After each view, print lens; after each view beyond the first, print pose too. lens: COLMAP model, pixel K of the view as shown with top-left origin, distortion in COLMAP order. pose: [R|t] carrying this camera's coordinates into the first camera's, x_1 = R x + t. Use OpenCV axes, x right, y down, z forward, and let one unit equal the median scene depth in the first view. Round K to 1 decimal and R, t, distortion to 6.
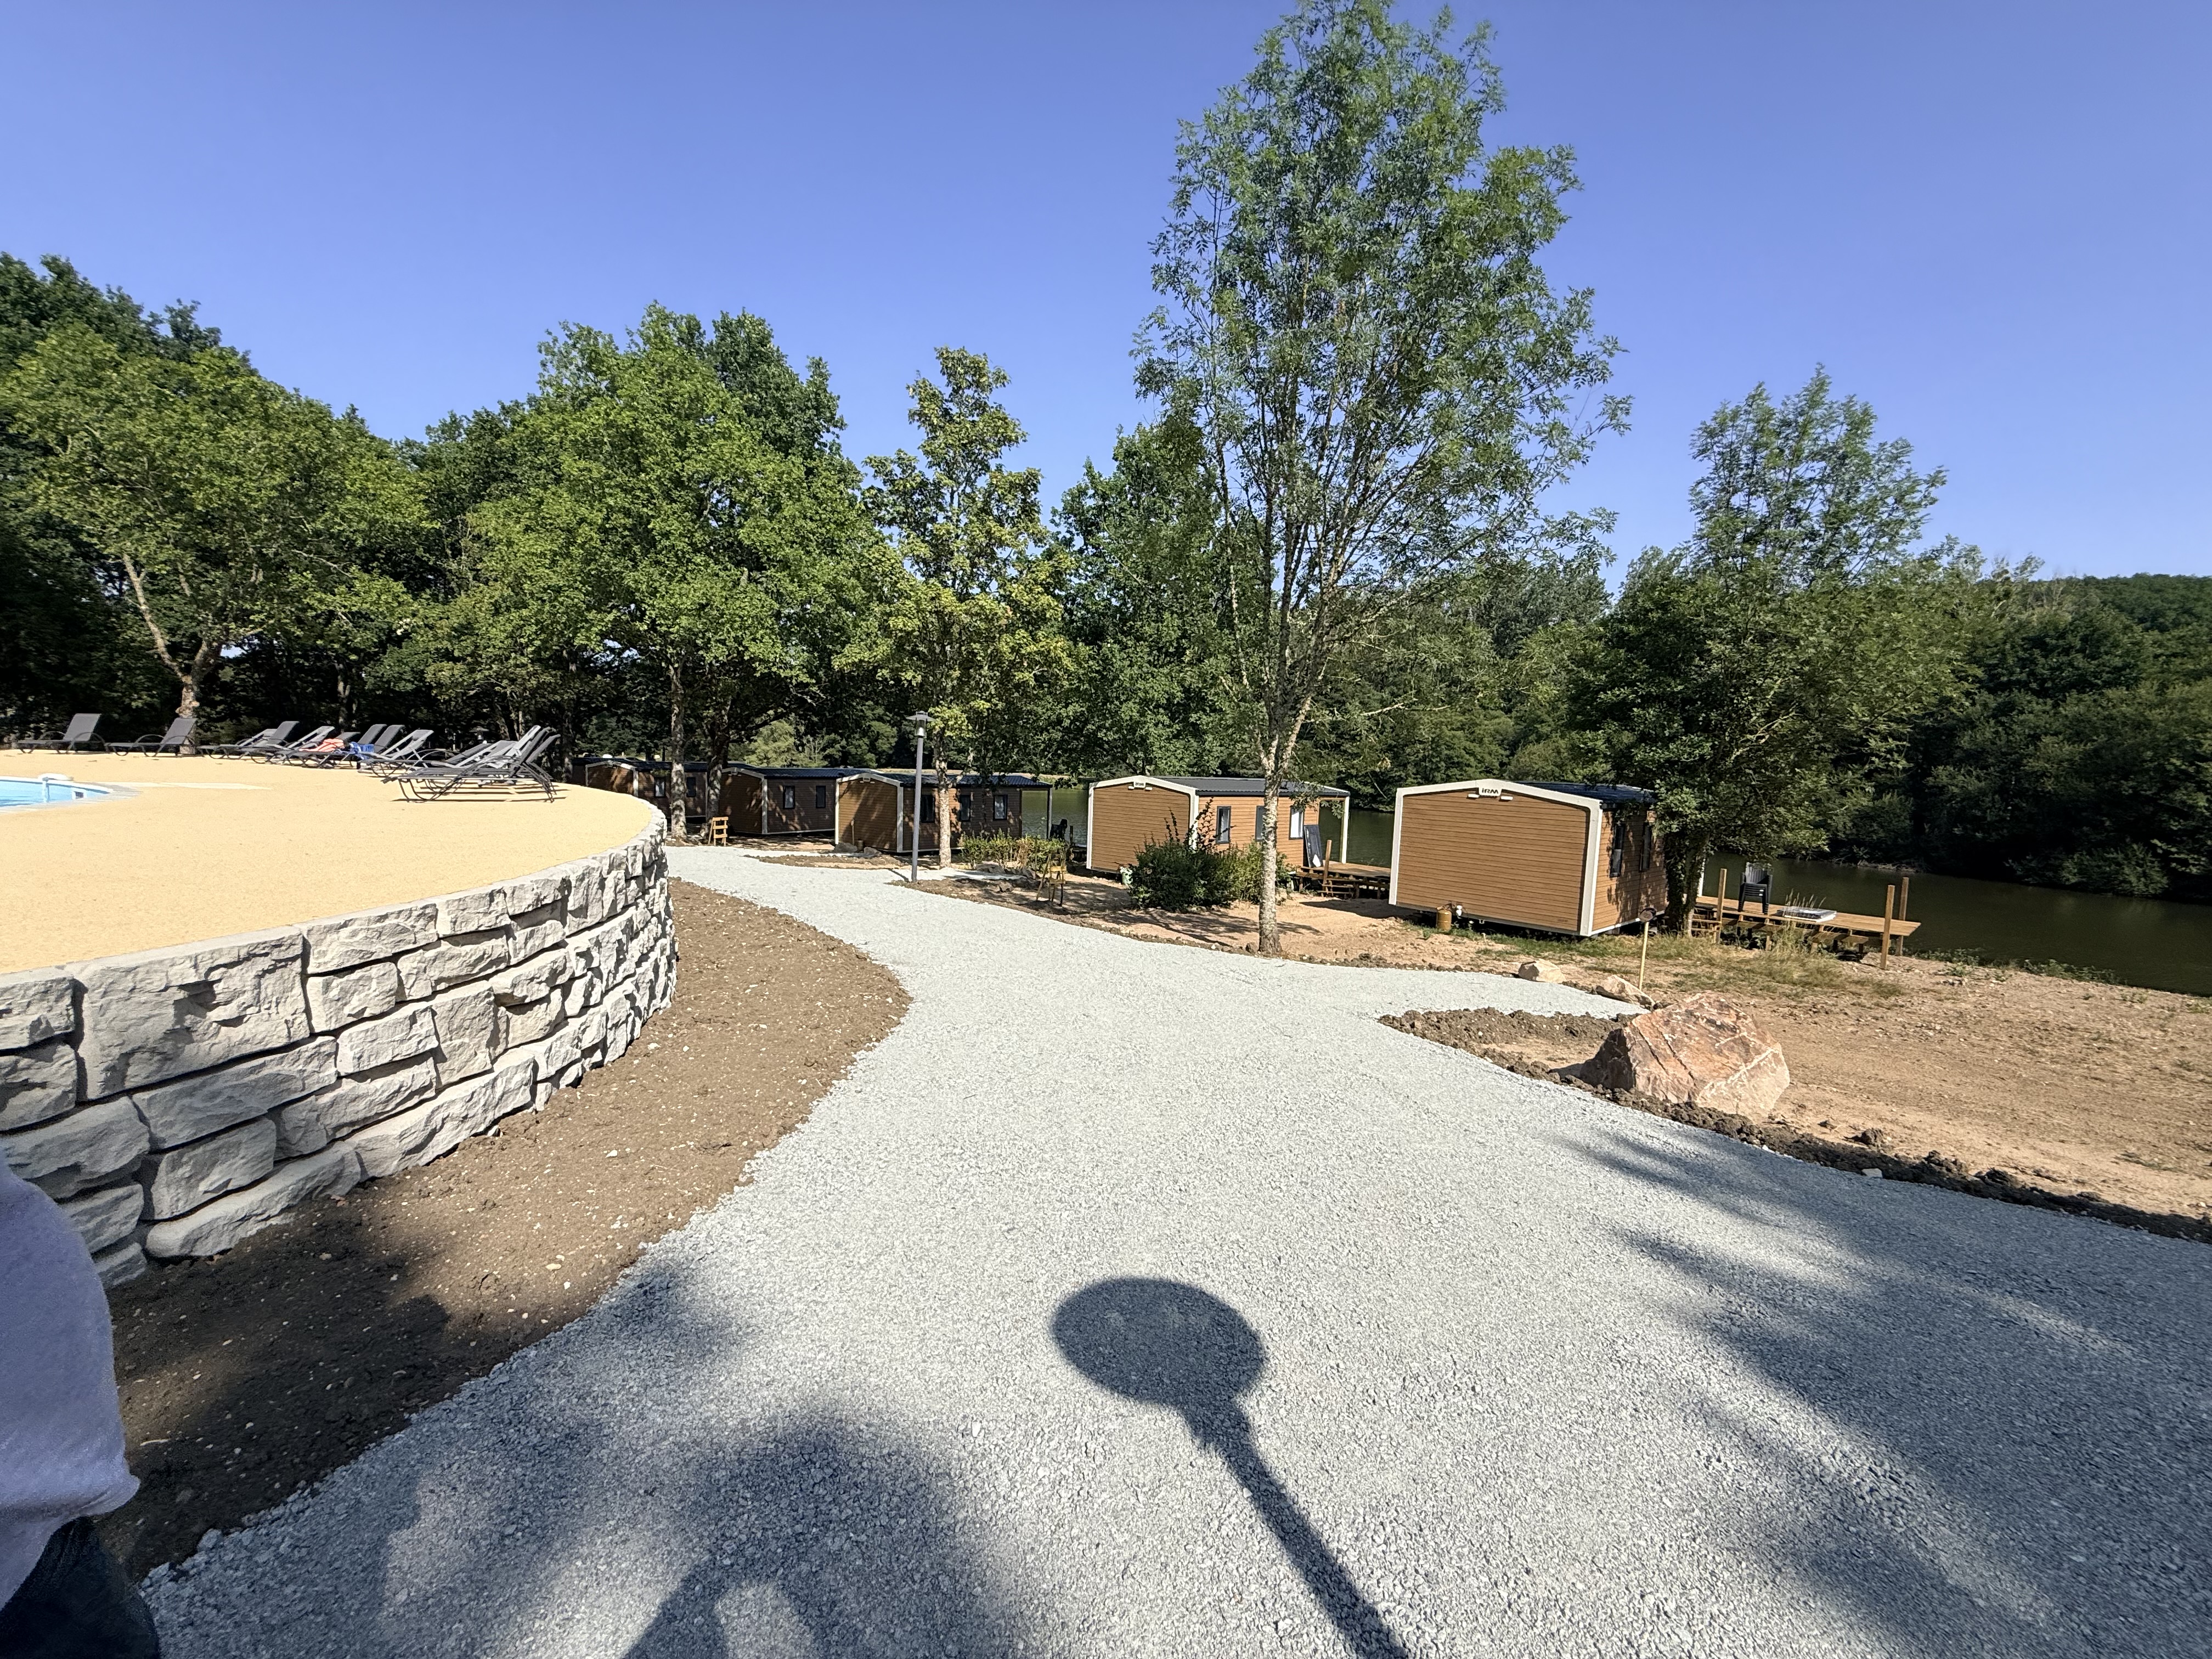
lens RADIAL K [[882.1, 0, 1101.4], [0, 882.1, 832.0], [0, 0, 1]] dist [-0.007479, -0.000558]
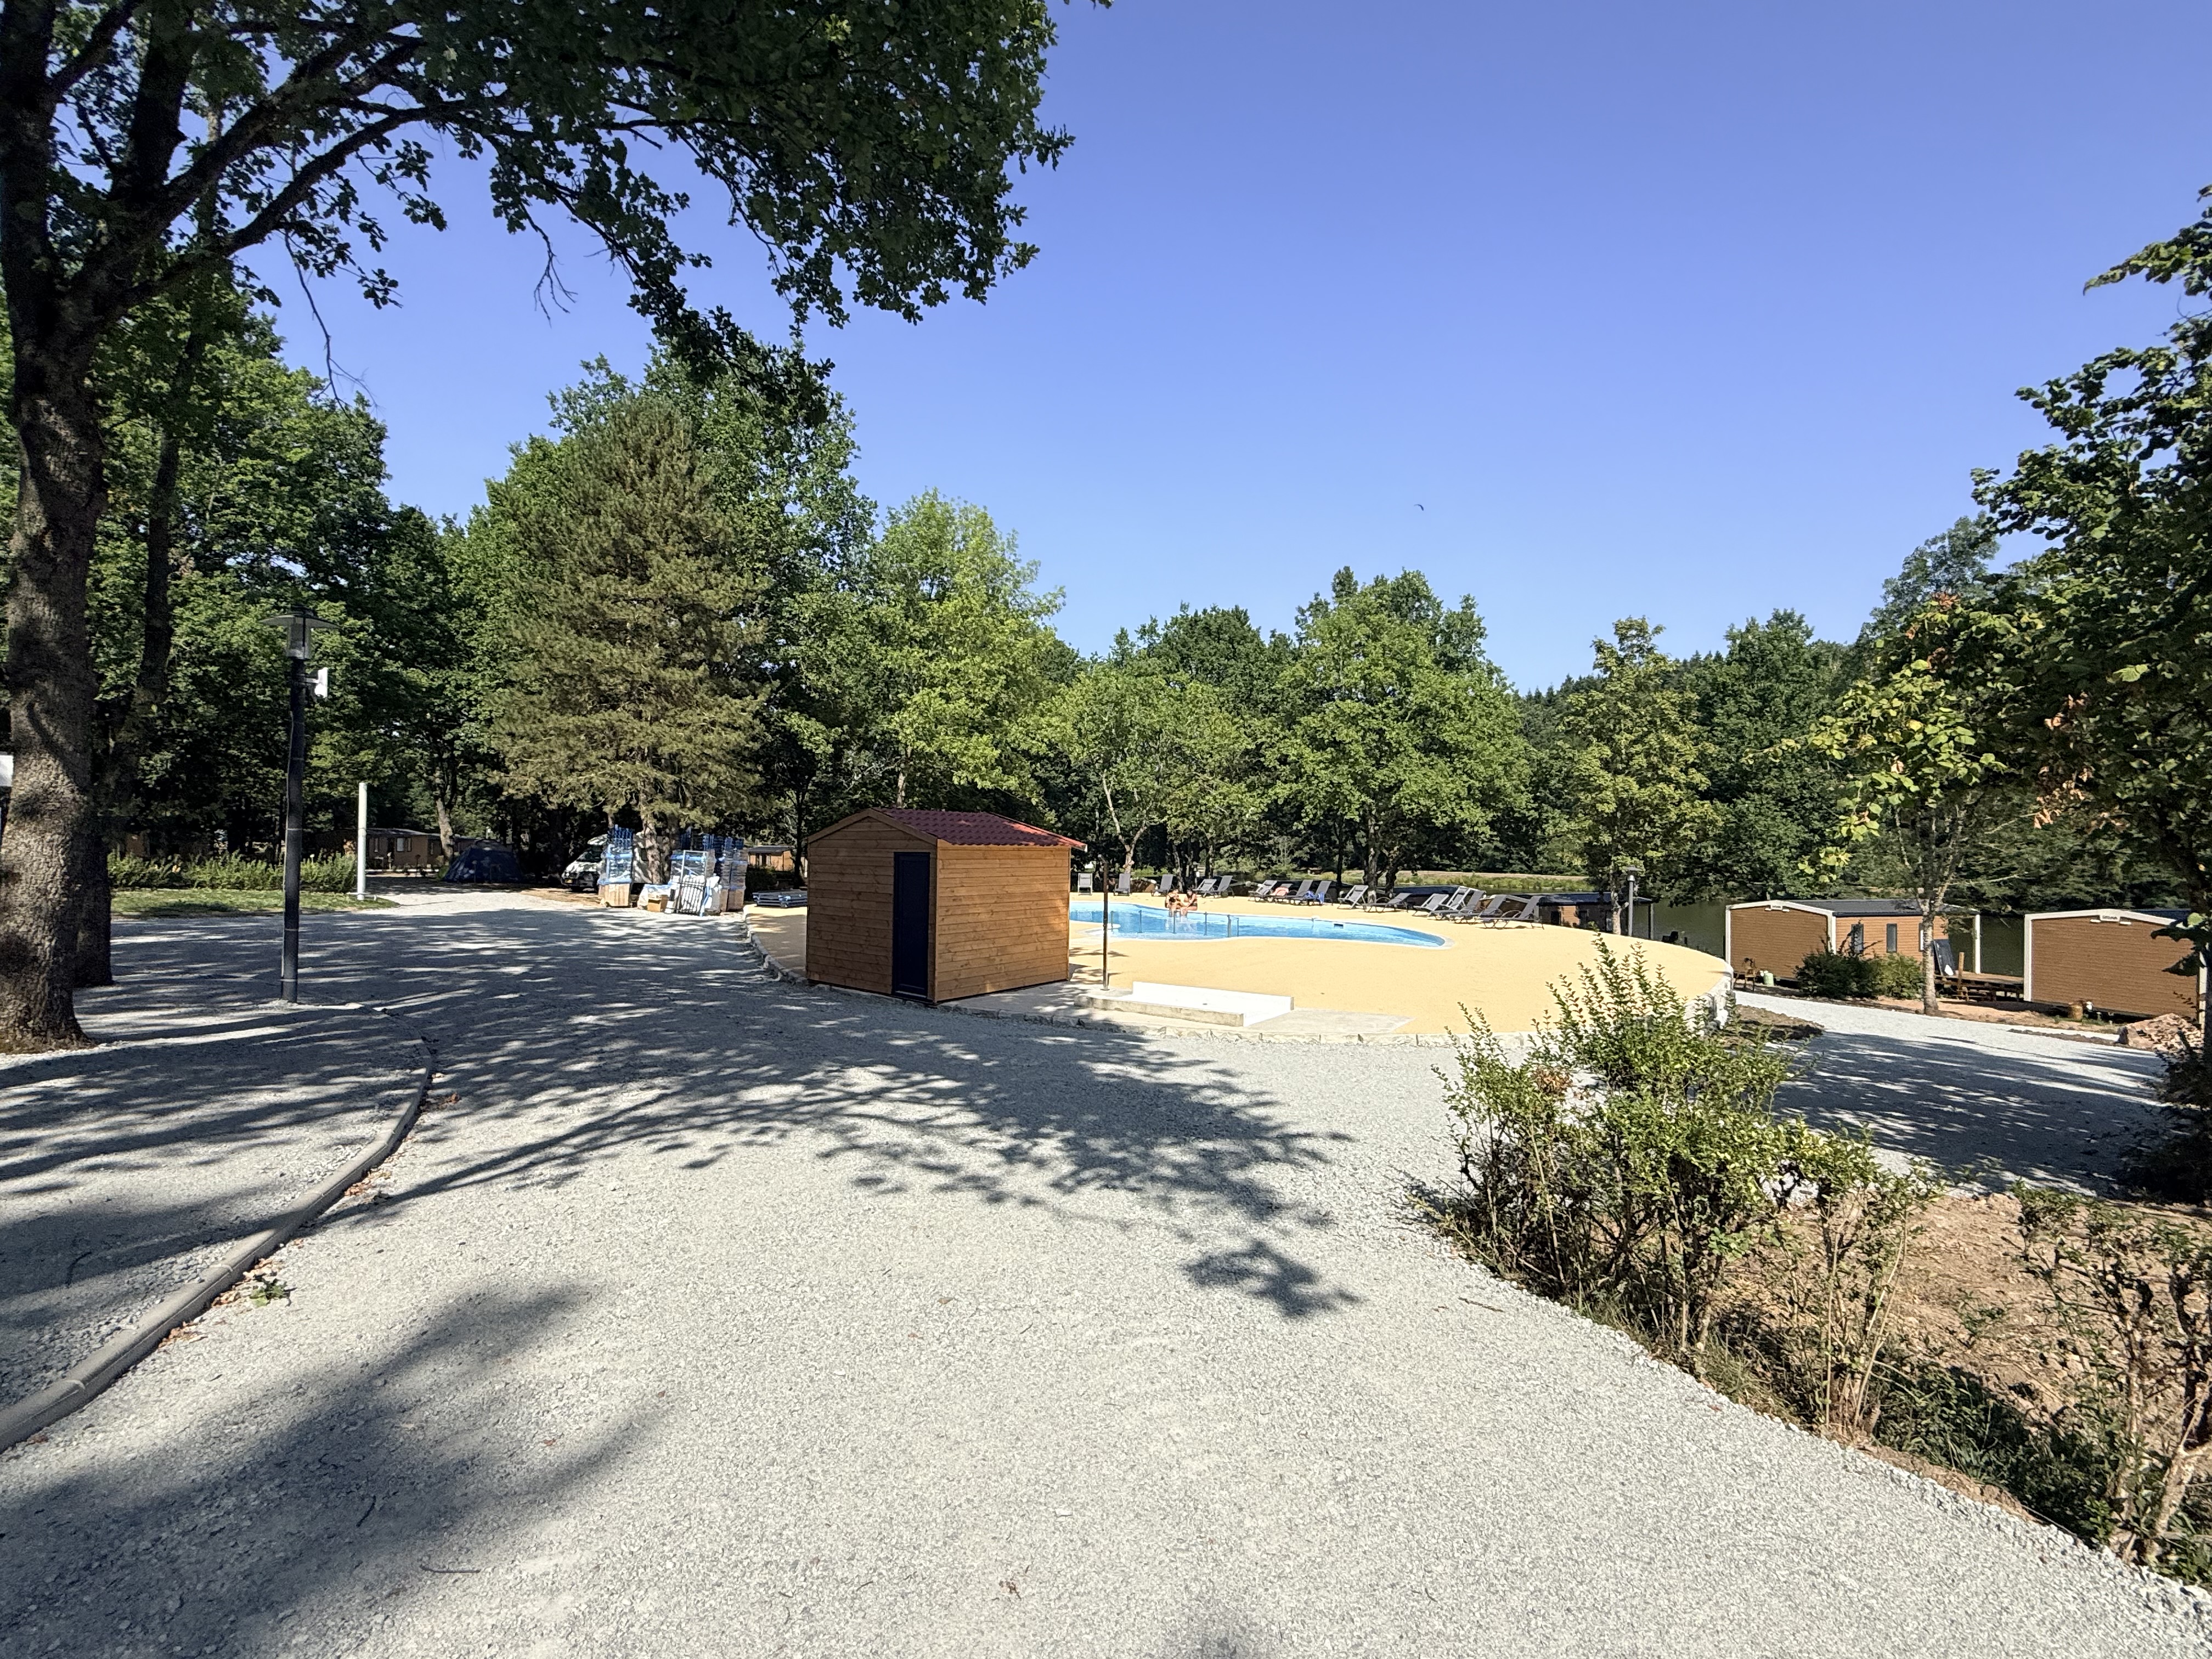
lens RADIAL K [[1013.5, 0, 1101.2], [0, 1013.5, 820.1], [0, 0, 1]] dist [-0.005729, -0.000951]
pose [[0.906364, -0.034486, -0.421087, -0.232791], [-0.013971, 0.993672, -0.111451, -0.001342], [0.422266, 0.106898, 0.900147, -0.800740]]
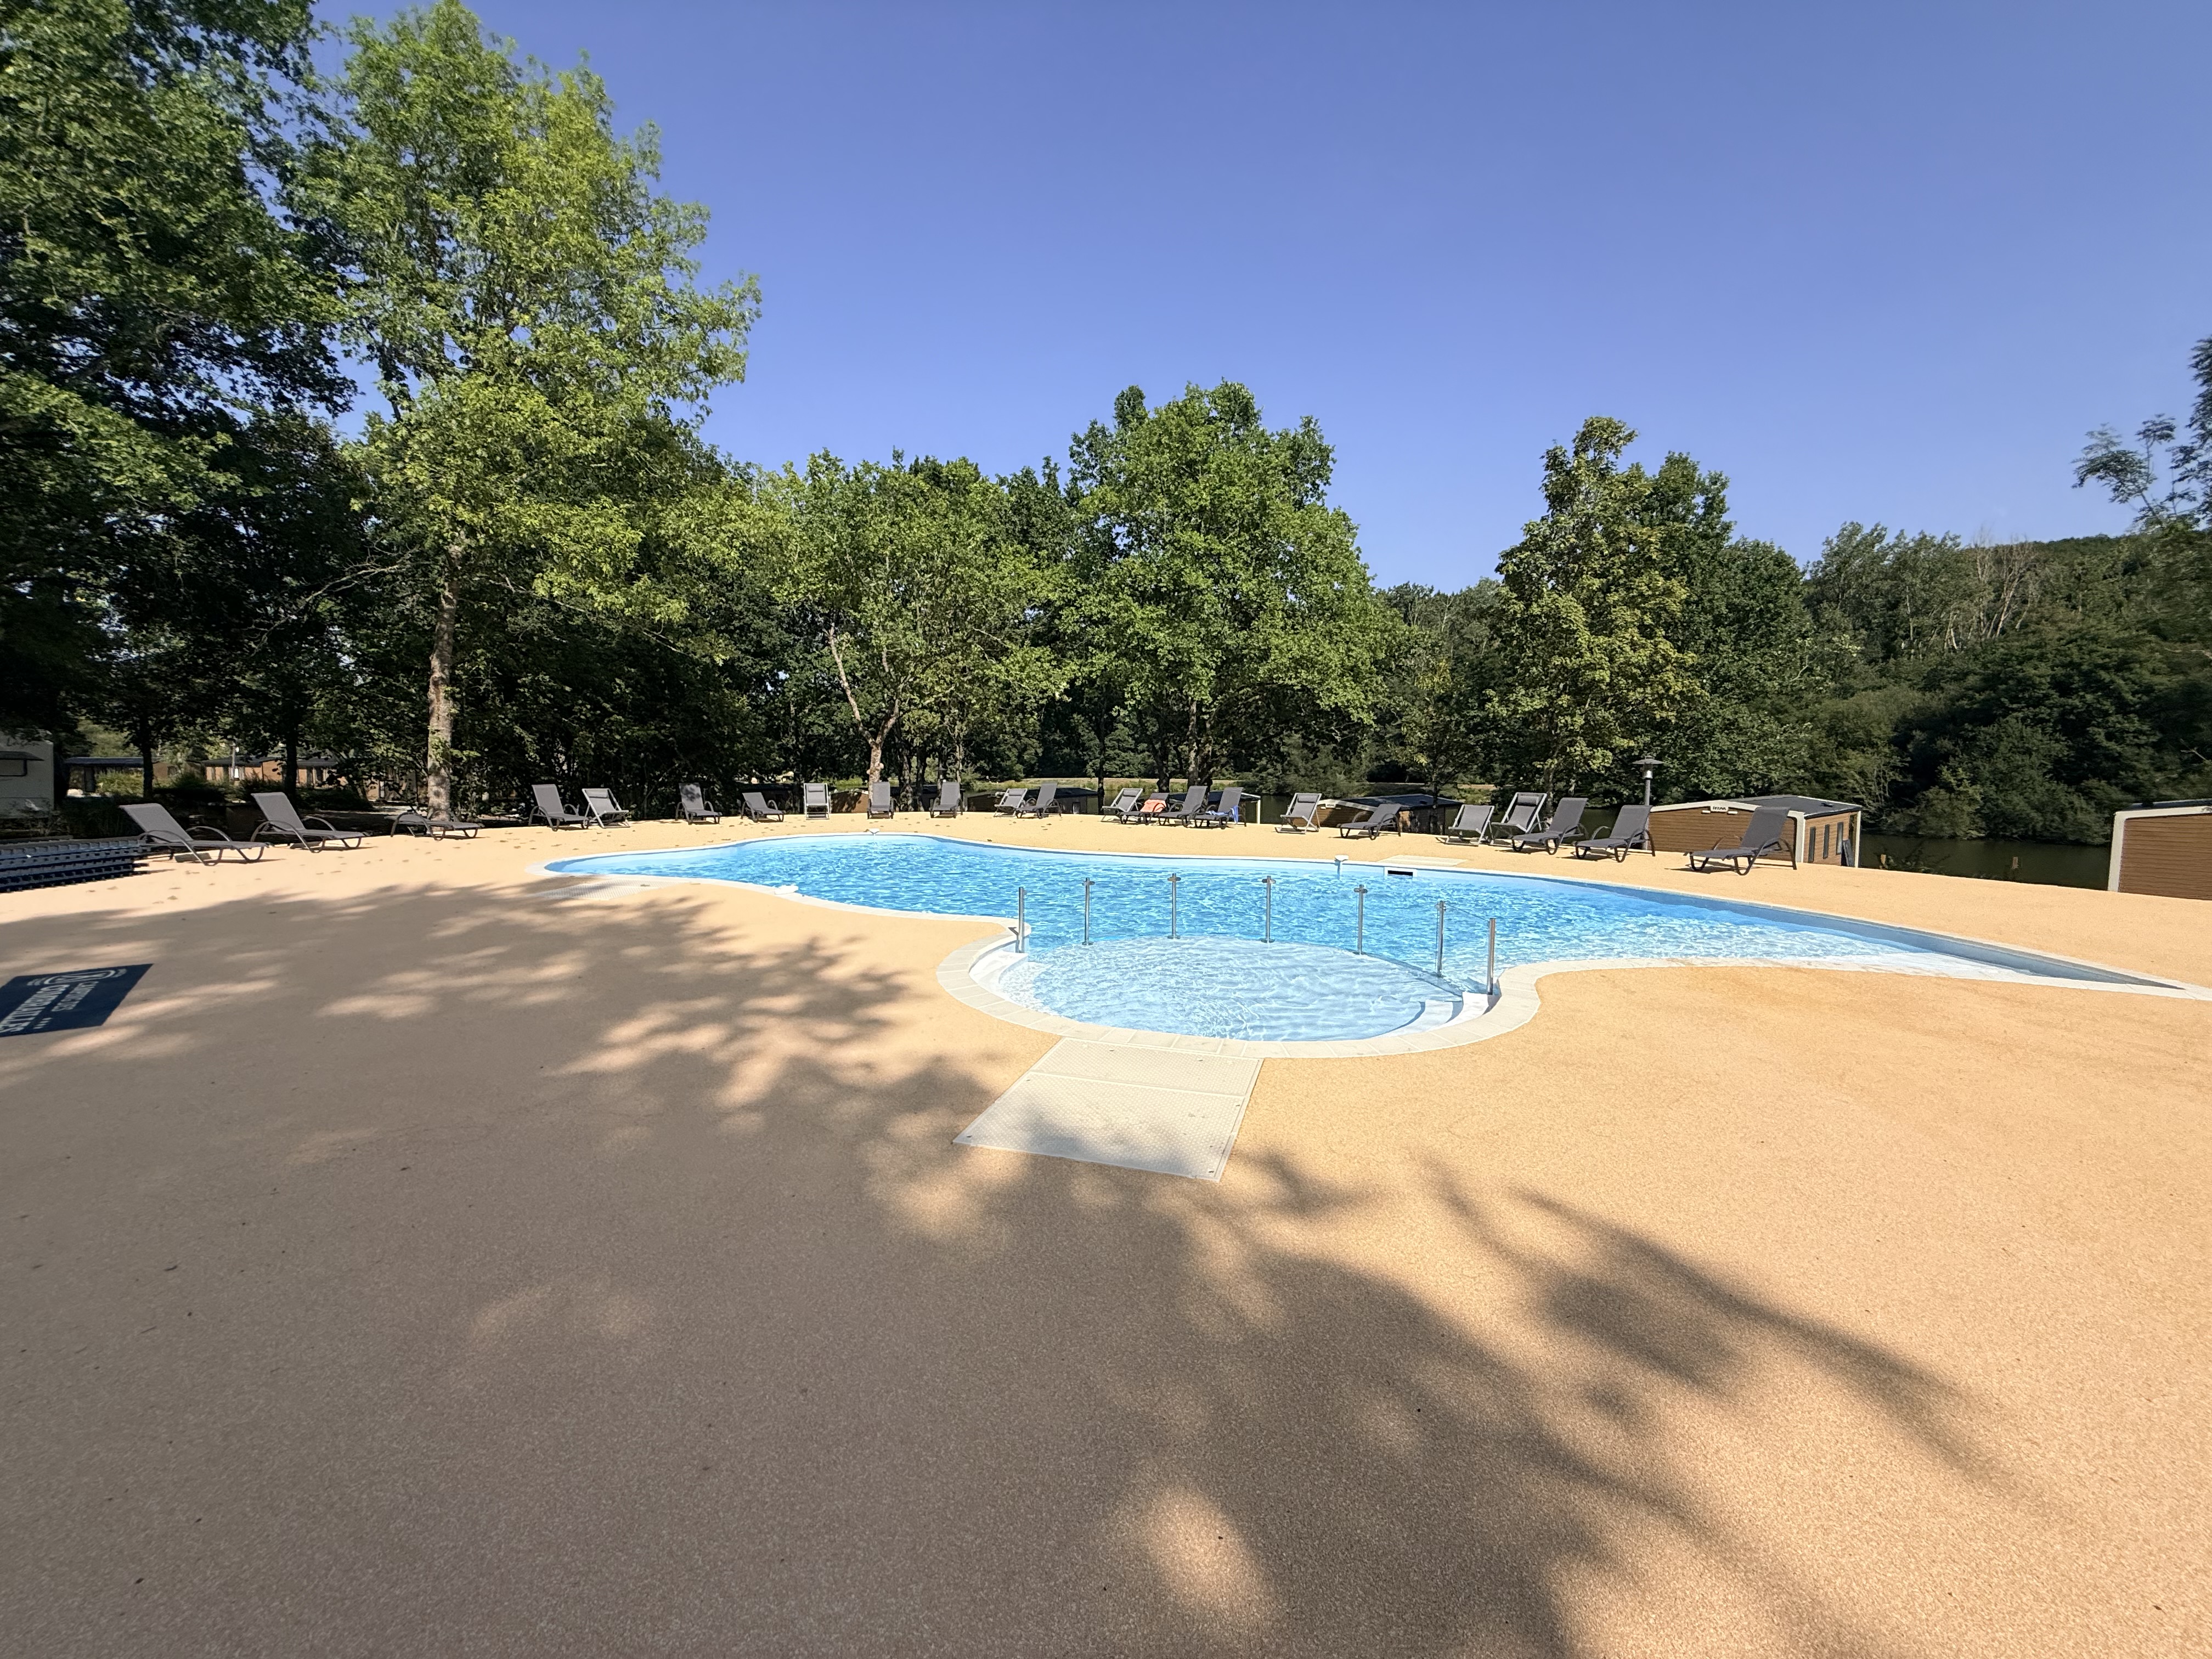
lens RADIAL K [[882.1, 0, 1101.1], [0, 882.1, 848.9], [0, 0, 1]] dist [-0.007479, -0.000558]
pose [[0.995992, -0.025588, -0.085702, -0.619081], [0.027118, 0.999492, 0.016729, -0.043216], [0.085231, -0.018986, 0.996180, -0.132232]]
